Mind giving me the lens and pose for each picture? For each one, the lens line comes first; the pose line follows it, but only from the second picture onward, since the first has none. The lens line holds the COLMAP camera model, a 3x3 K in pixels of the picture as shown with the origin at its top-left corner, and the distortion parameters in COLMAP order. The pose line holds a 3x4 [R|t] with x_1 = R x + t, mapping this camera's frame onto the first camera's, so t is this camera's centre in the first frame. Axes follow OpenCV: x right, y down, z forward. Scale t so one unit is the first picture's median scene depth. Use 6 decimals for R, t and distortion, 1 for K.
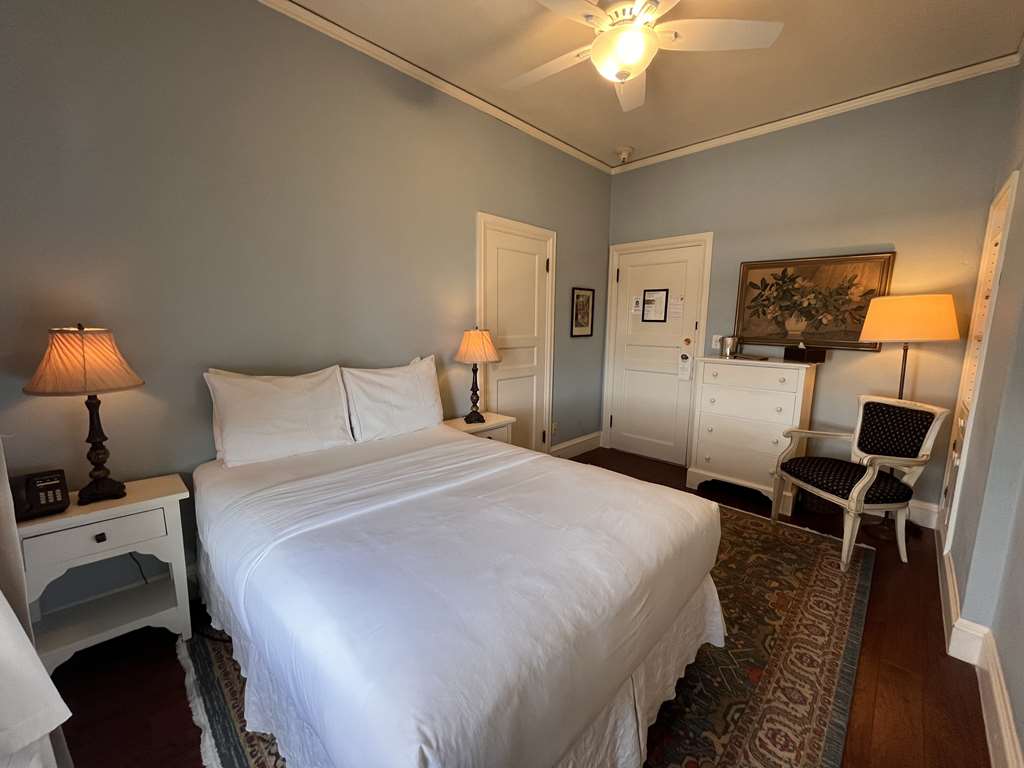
lens RADIAL K [[411.8, 0, 511.5], [0, 411.8, 381.1], [0, 0, 1]] dist [0.000874, 0.000083]
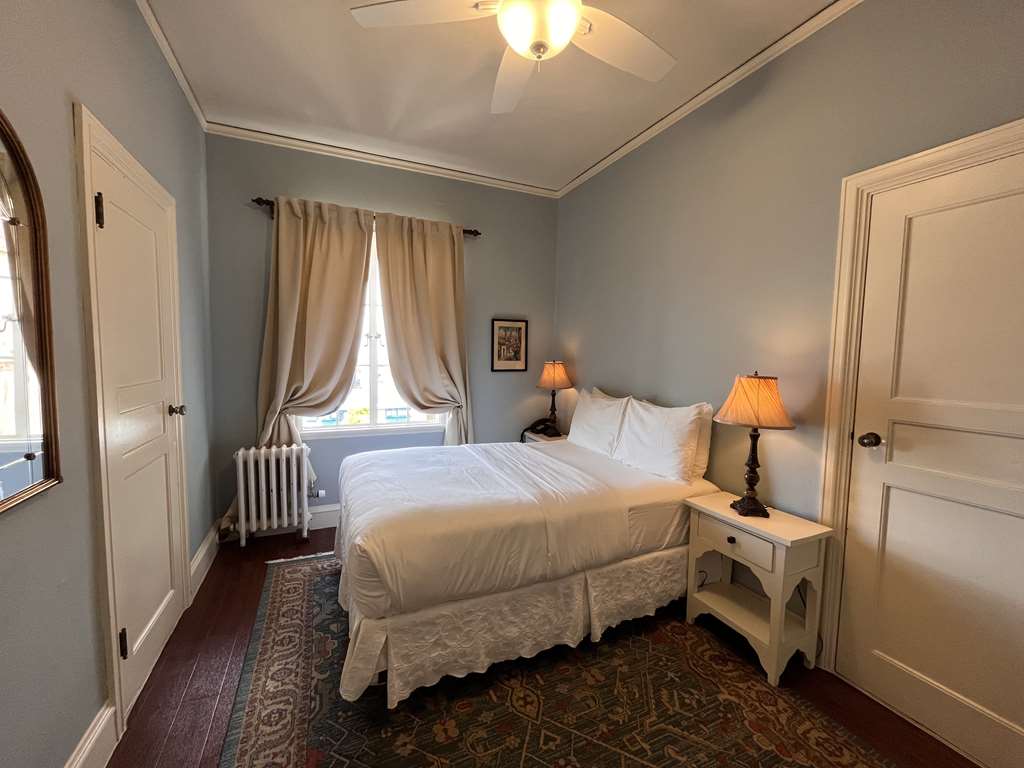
lens RADIAL K [[414.3, 0, 509.3], [0, 414.3, 385.3], [0, 0, 1]] dist [-0.003875, -0.000042]
pose [[-0.363281, 0.049112, -0.930384, 1.041565], [-0.162322, 0.980000, 0.115112, -0.187200], [0.917430, 0.192840, -0.348044, 1.320561]]
